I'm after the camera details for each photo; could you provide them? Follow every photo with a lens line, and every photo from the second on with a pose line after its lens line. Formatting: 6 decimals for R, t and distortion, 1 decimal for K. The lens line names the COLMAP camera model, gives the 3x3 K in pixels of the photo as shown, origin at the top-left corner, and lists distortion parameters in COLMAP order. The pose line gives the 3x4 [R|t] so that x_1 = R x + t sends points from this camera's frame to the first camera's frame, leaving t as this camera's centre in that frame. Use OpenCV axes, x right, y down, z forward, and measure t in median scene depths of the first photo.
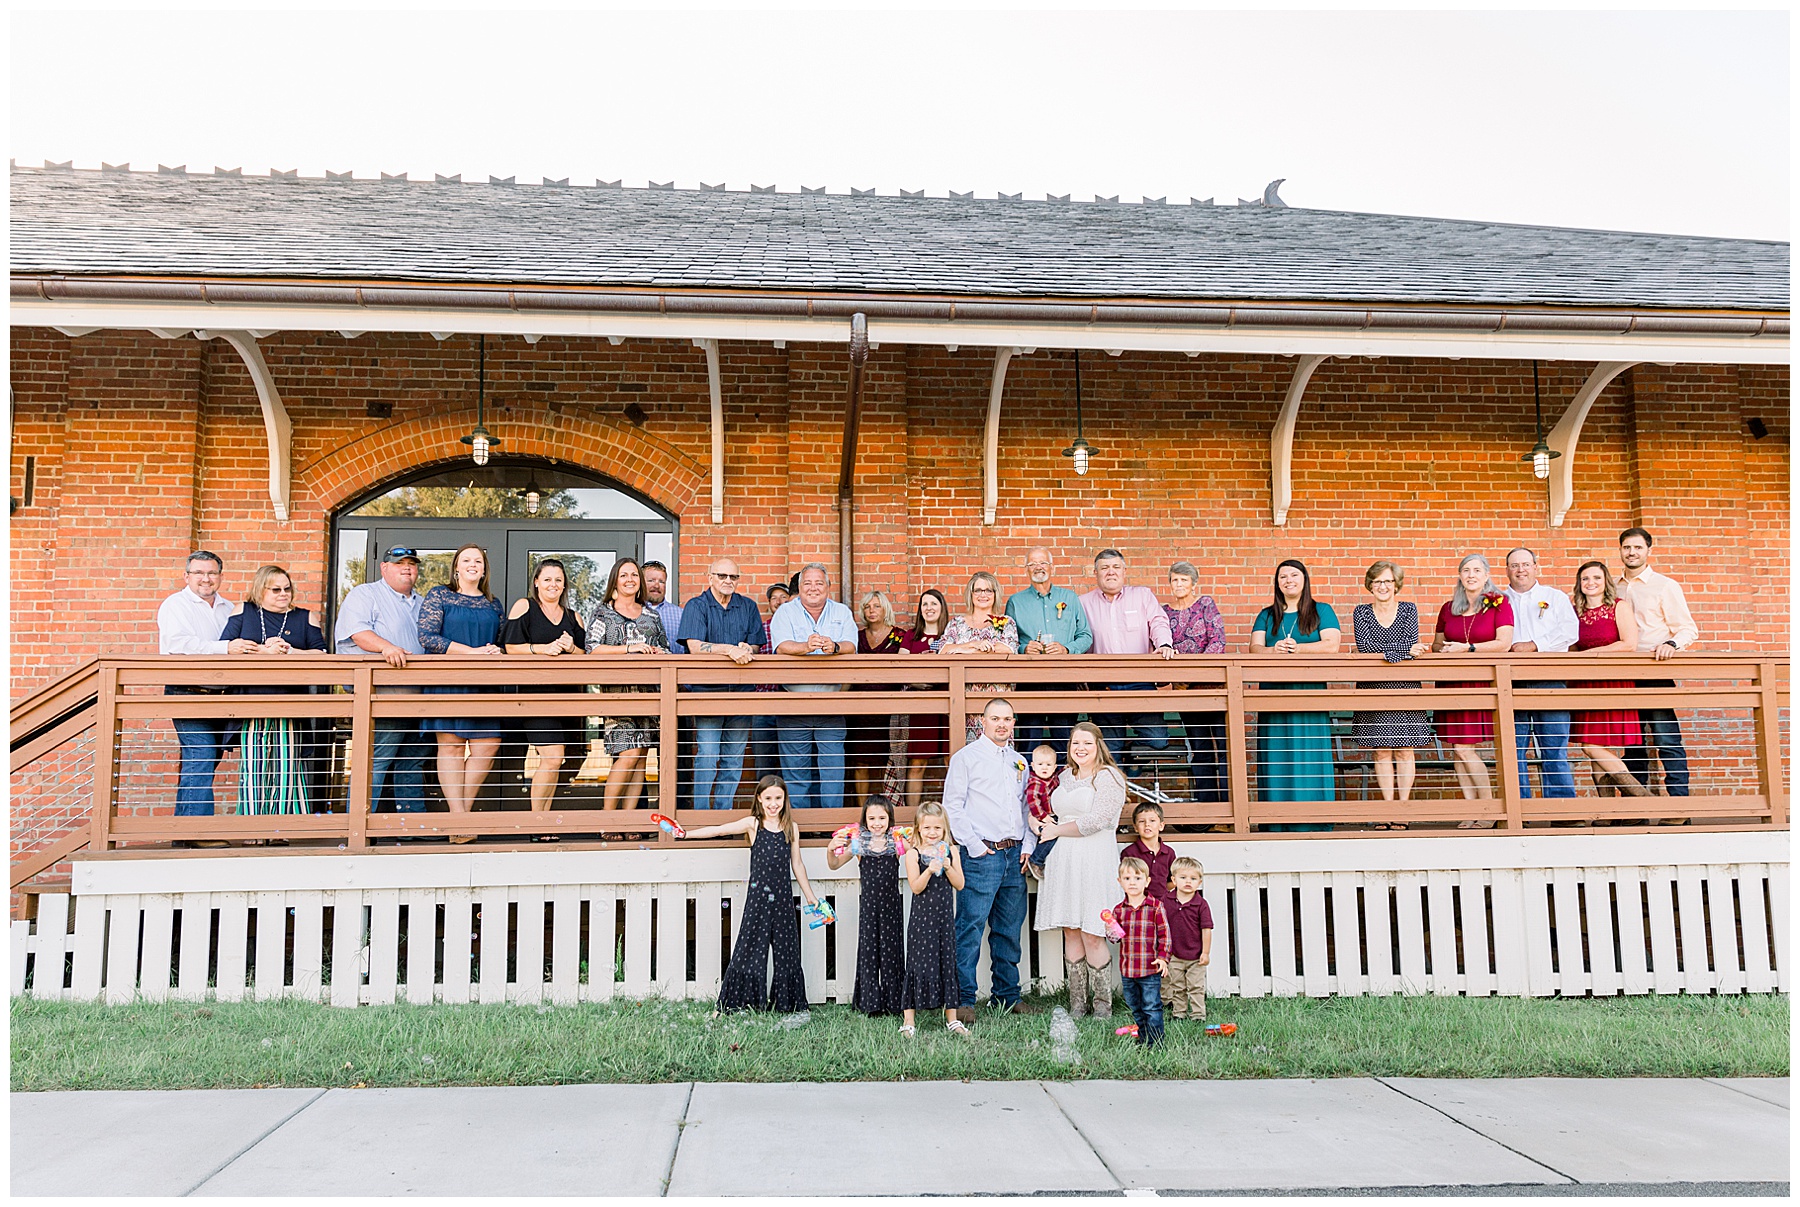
lens RADIAL K [[1353.1, 0, 900.0], [0, 1353.1, 603.5], [0, 0, 1]] dist [0.013485, -0.003462]
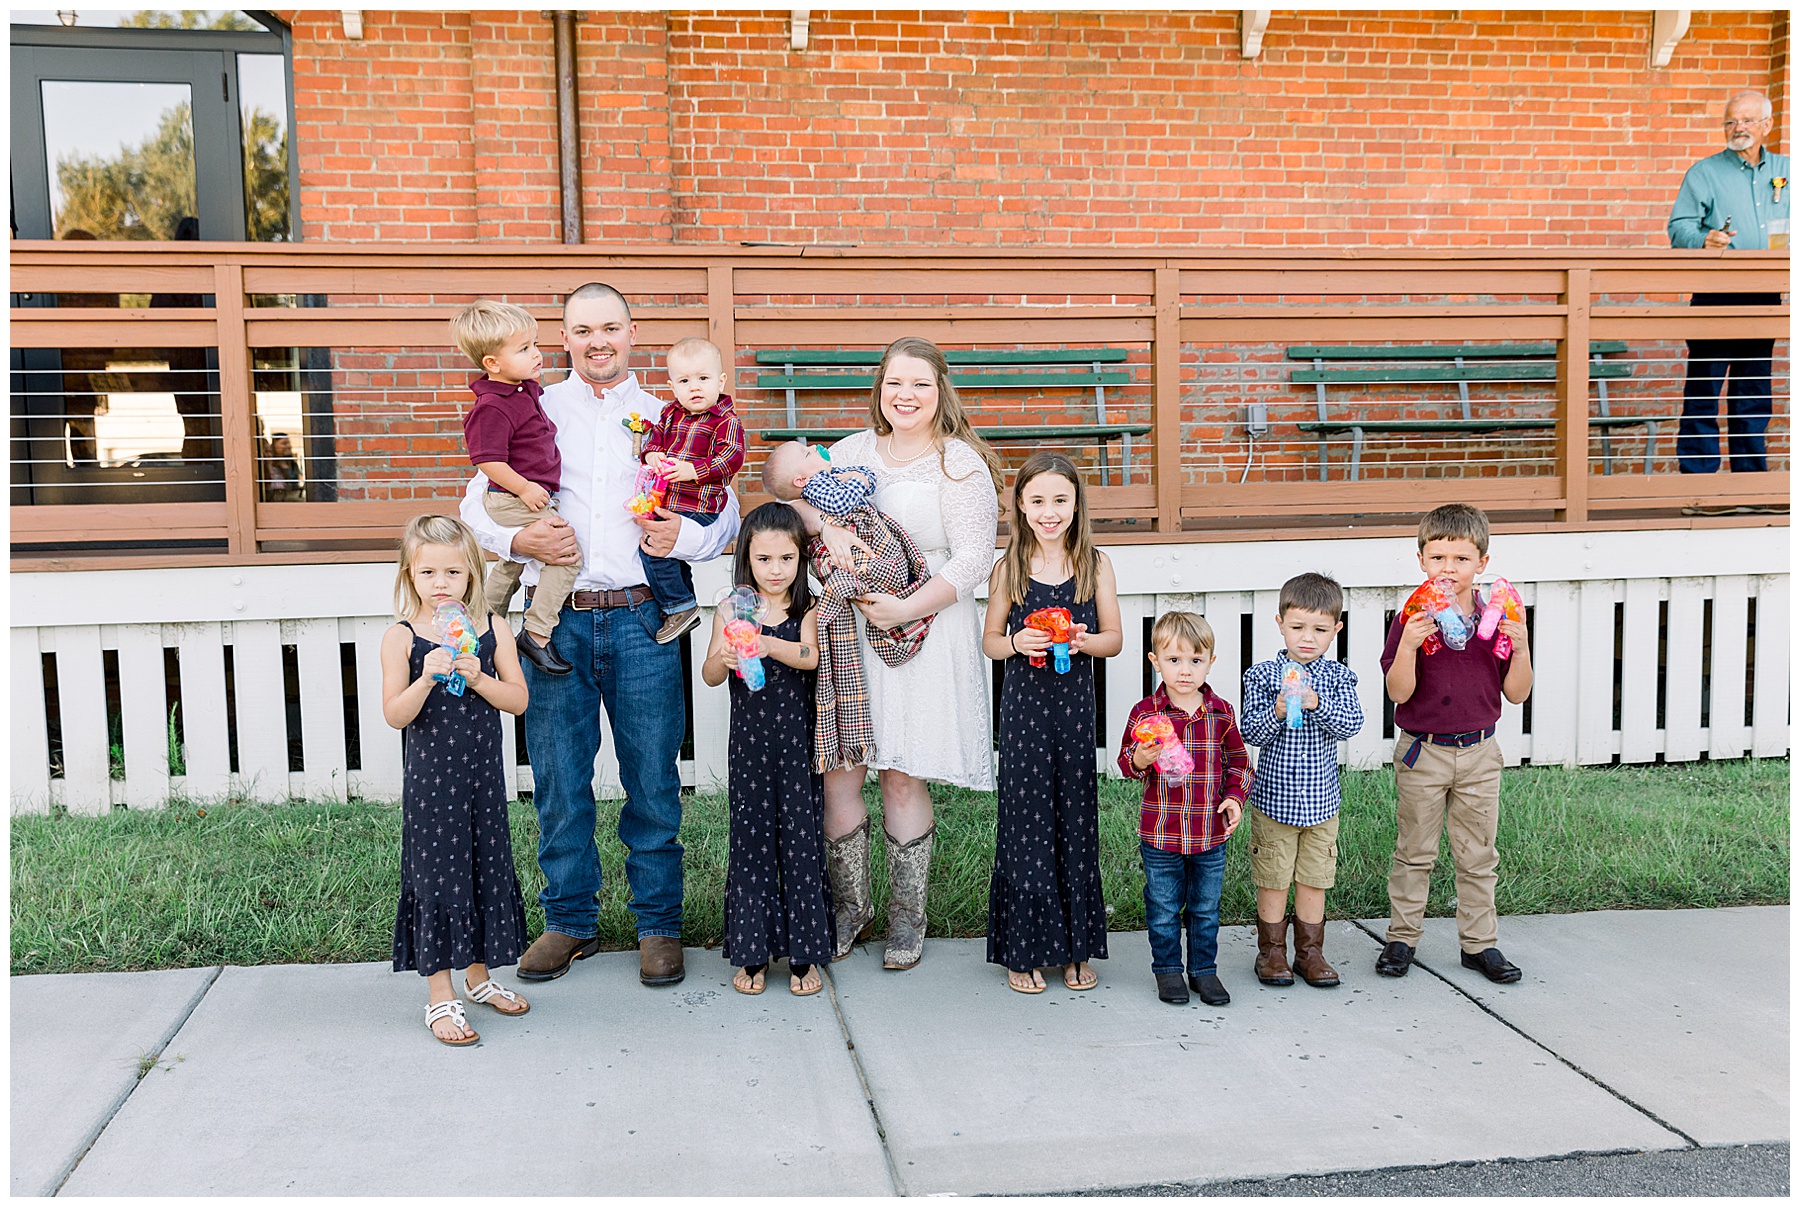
lens RADIAL K [[1801.8, 0, 900.0], [0, 1801.8, 603.5], [0, 0, 1]] dist [0.003919, 0.000494]
pose [[0.996292, -0.011600, 0.085254, 0.037871], [-0.006668, 0.977480, 0.210924, 0.016820], [-0.085781, -0.210711, 0.973778, 0.124710]]
